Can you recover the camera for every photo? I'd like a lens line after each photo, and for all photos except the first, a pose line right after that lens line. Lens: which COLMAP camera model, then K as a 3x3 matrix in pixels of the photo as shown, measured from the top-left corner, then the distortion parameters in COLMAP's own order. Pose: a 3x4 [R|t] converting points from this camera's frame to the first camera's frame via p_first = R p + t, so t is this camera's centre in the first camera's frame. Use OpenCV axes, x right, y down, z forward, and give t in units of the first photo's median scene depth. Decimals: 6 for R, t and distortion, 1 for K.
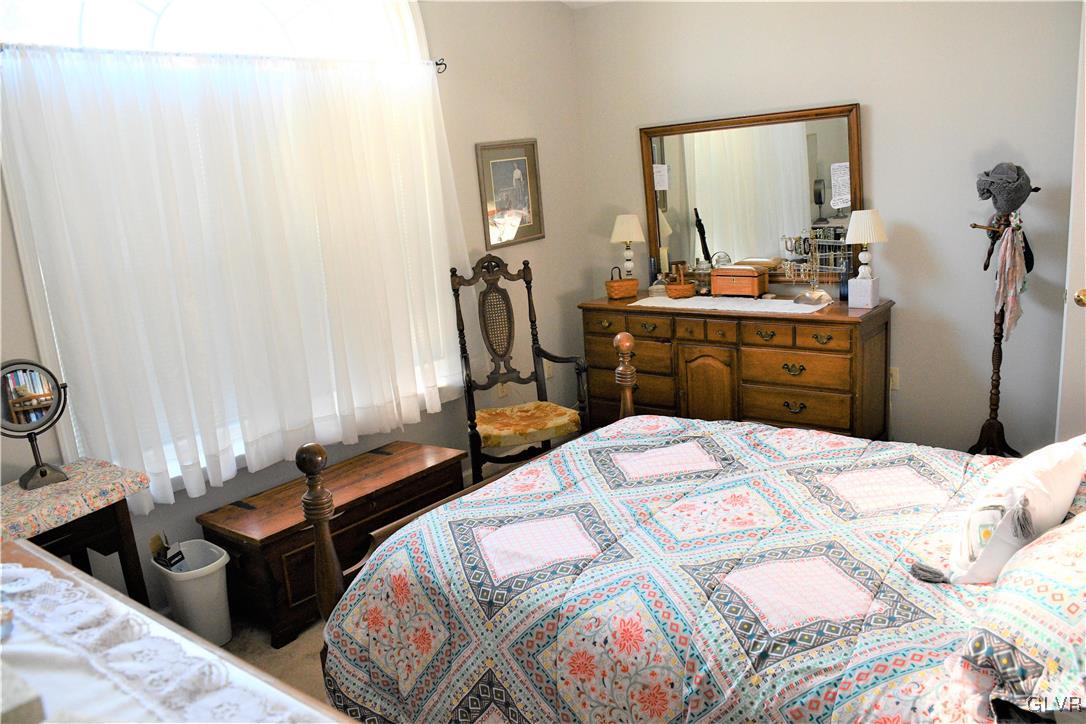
lens RADIAL K [[855.5, 0, 538.5], [0, 855.5, 358.5], [0, 0, 1]] dist [-0.132649, 0.070479]
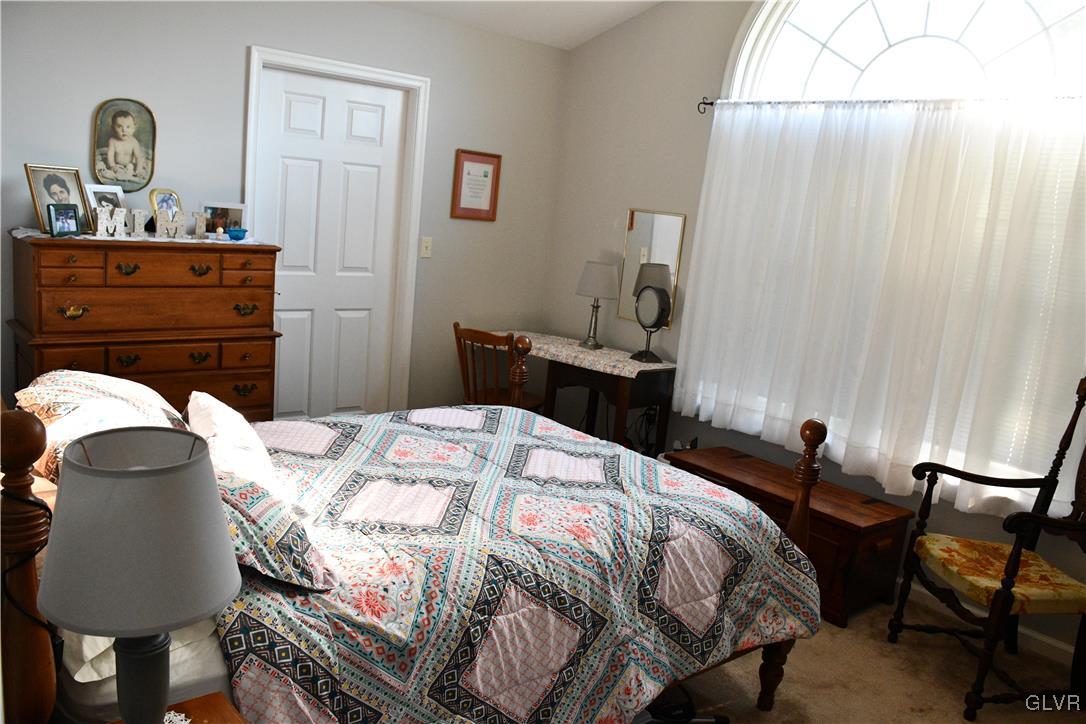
lens RADIAL K [[855.5, 0, 537.1], [0, 855.5, 363.0], [0, 0, 1]] dist [-0.132649, 0.070479]
pose [[-0.210379, 0.233102, -0.949423, 0.676877], [-0.290068, 0.912541, 0.288322, -0.175651], [0.933596, 0.336055, -0.124364, 0.631979]]
